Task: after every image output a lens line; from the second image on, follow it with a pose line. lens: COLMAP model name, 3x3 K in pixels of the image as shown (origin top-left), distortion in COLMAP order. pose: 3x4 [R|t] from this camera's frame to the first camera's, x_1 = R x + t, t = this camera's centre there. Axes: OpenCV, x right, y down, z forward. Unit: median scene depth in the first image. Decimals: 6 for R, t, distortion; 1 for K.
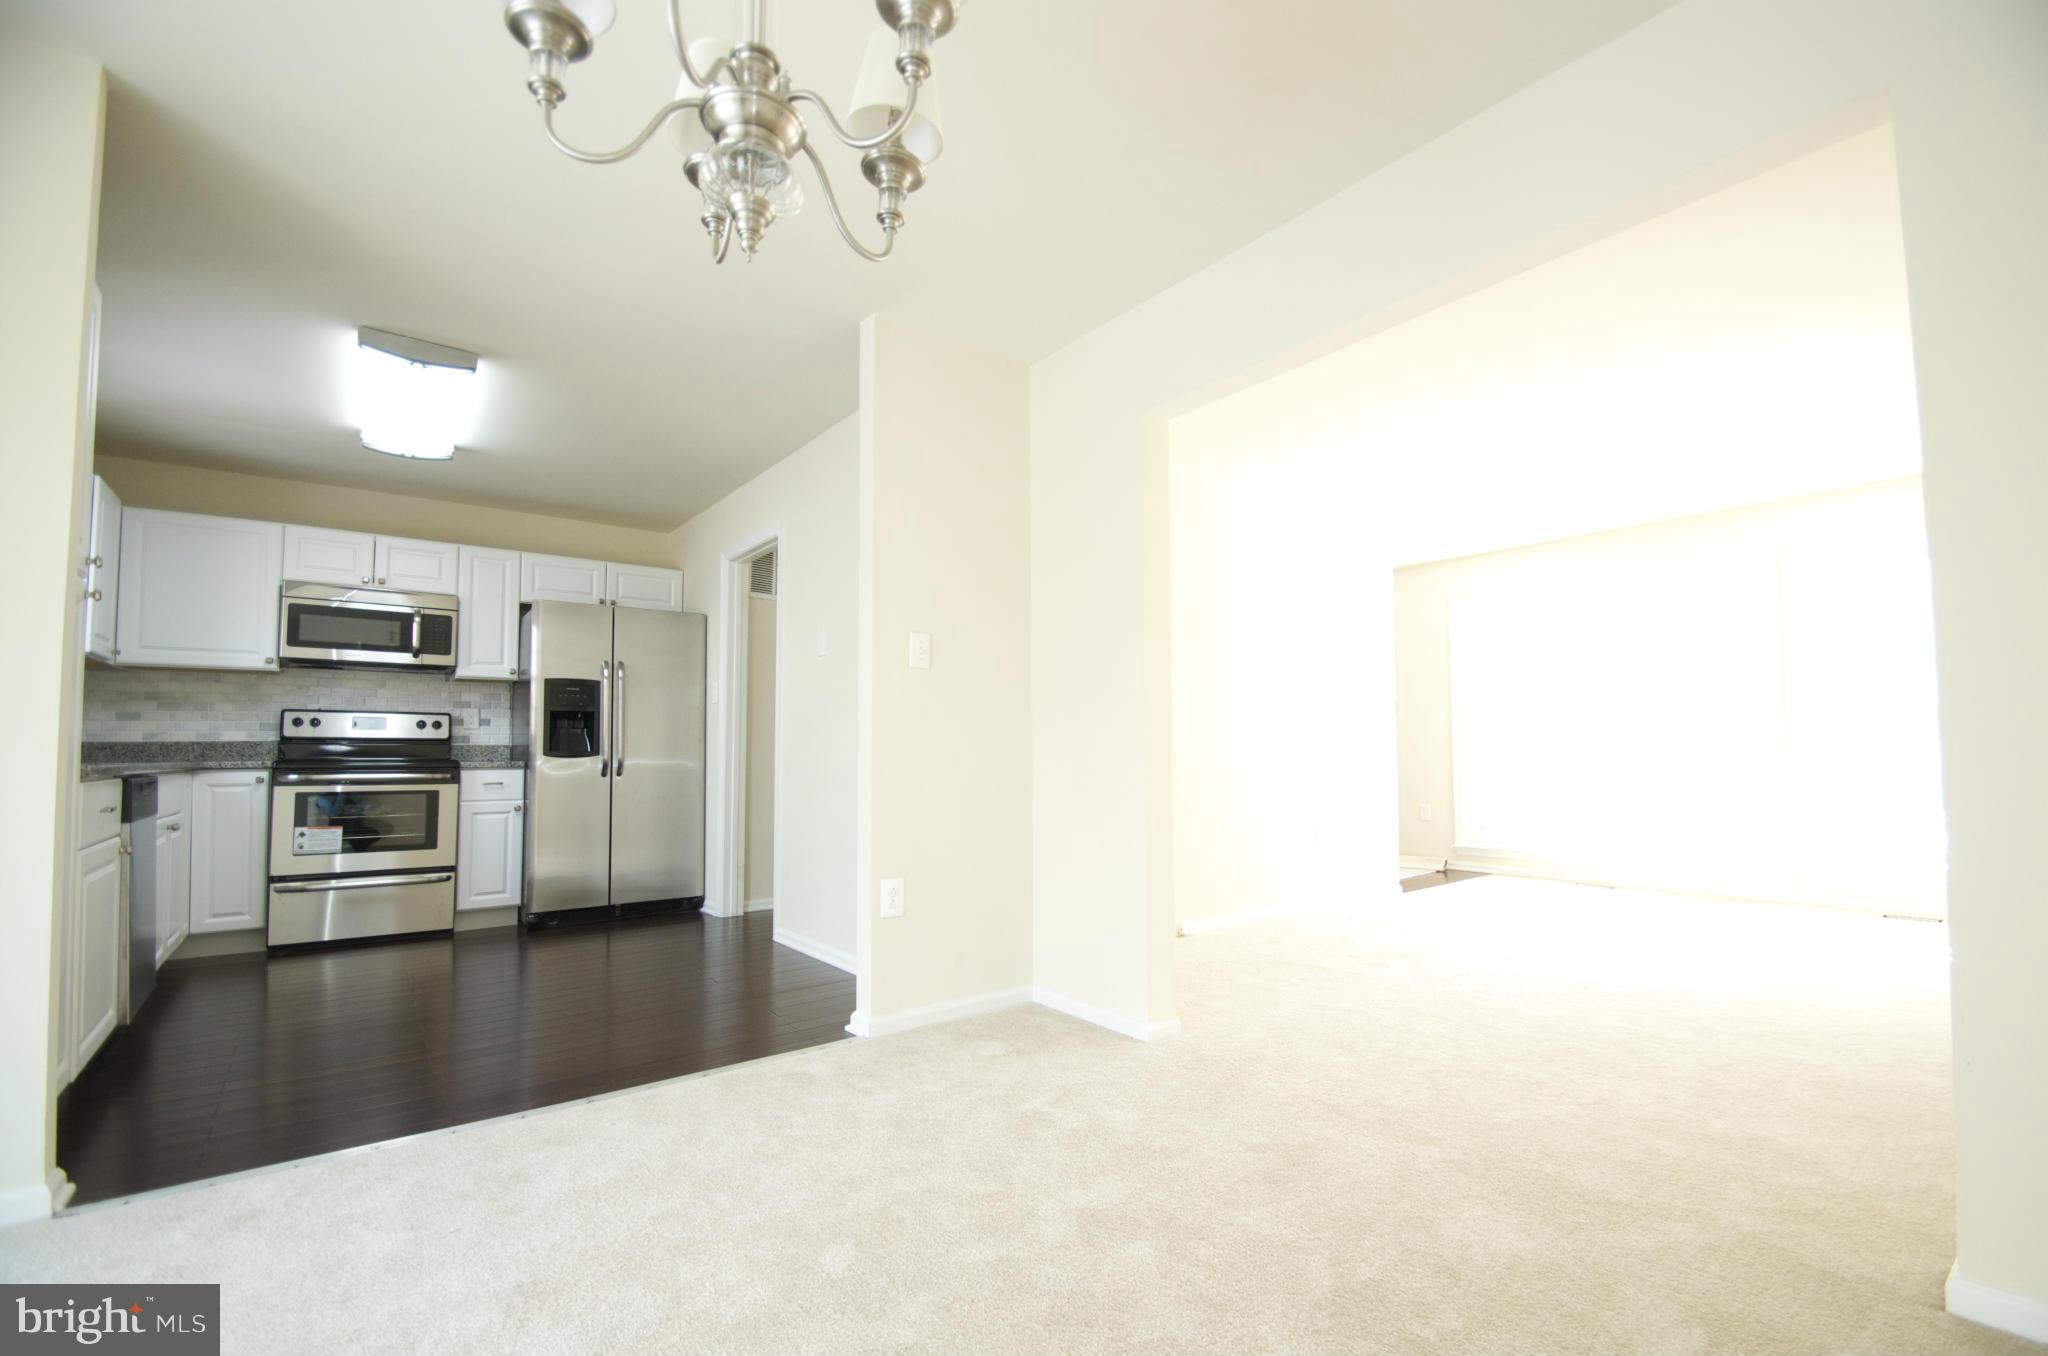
lens RADIAL K [[894.3, 0, 1055.6], [0, 894.3, 709.7], [0, 0, 1]] dist [-0.000060, -0.008768]
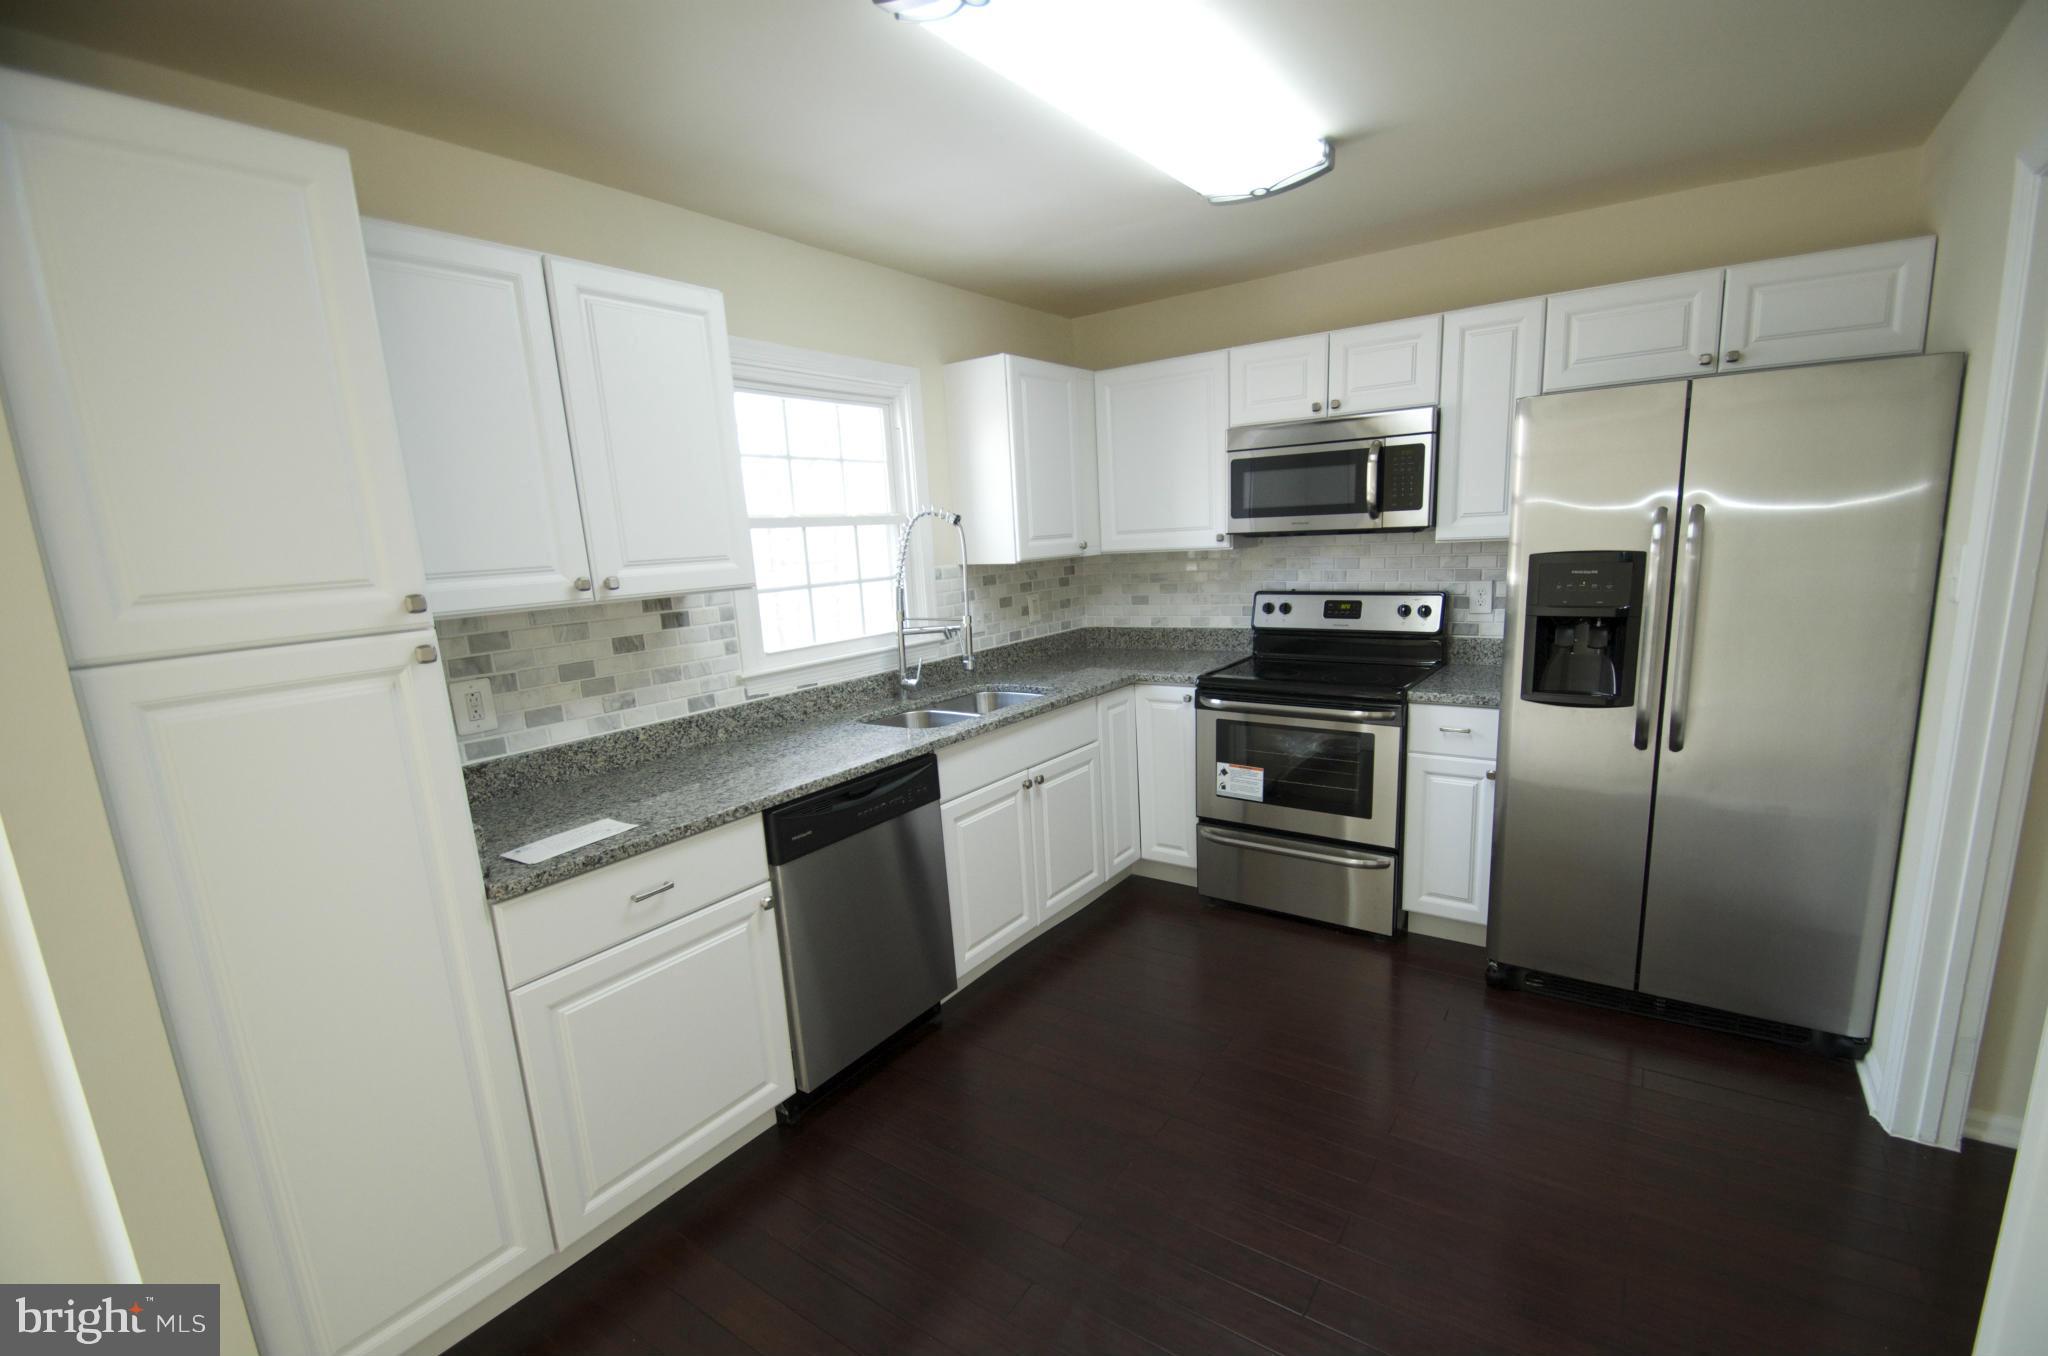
lens RADIAL K [[894.3, 0, 1044.3], [0, 894.3, 710.2], [0, 0, 1]] dist [-0.000060, -0.008768]
pose [[0.280578, 0.183710, -0.942086, -0.147184], [0.095696, 0.971268, 0.217901, -0.090505], [0.955049, -0.151292, 0.254936, 0.601711]]
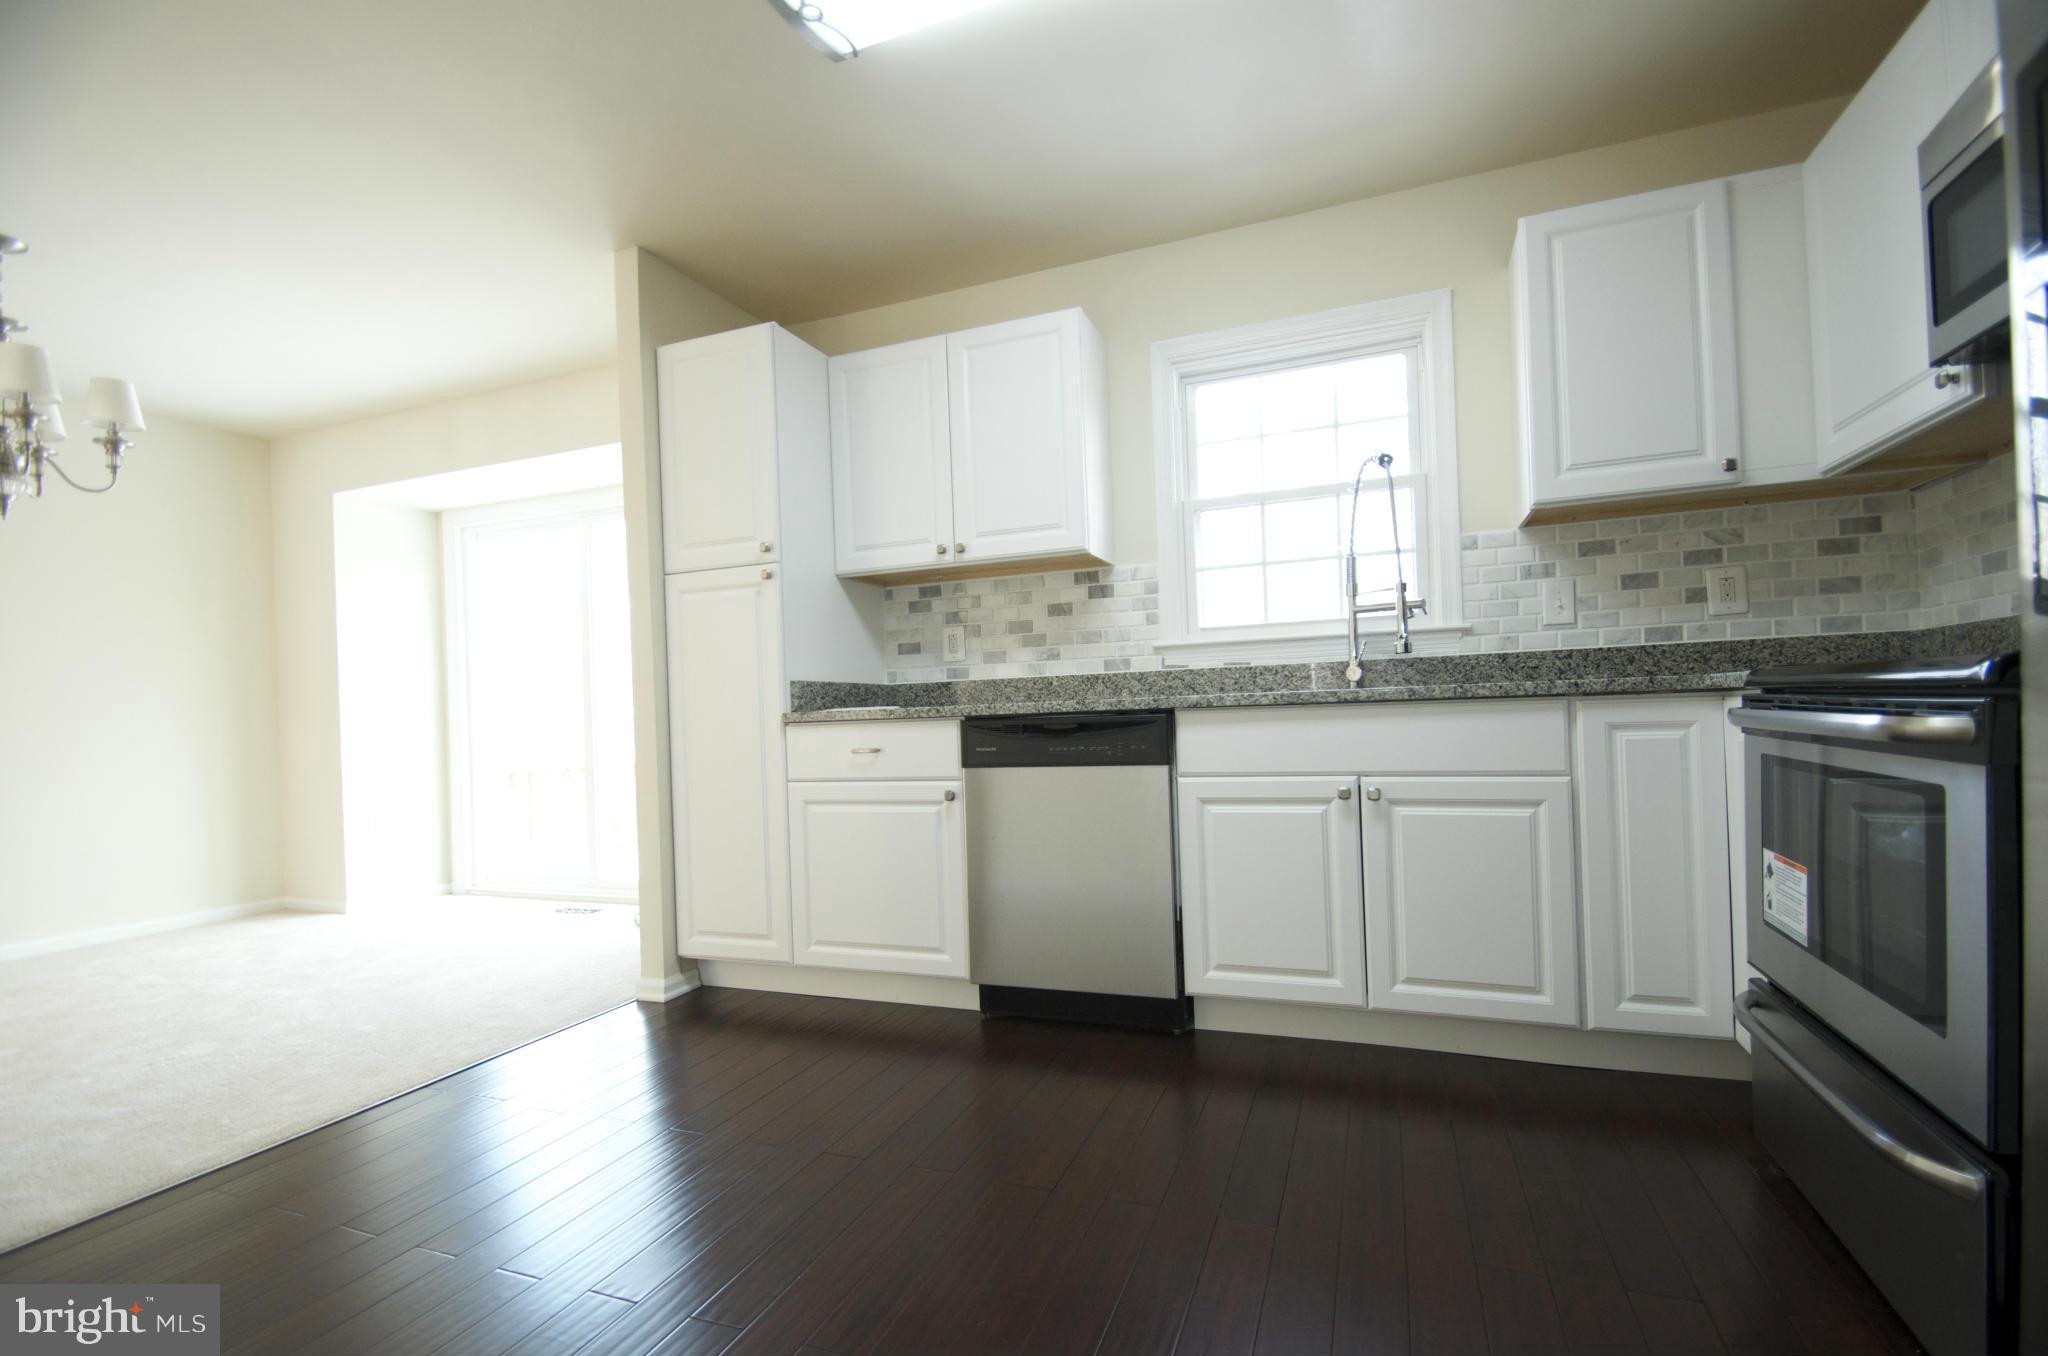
lens RADIAL K [[886.7, 0, 1048.2], [0, 886.7, 708.7], [0, 0, 1]] dist [-0.006909, -0.001163]
pose [[-0.864221, 0.037415, -0.501719, -0.379807], [0.067024, 0.996904, -0.041108, 0.063735], [0.498628, -0.069154, -0.864053, 1.069637]]
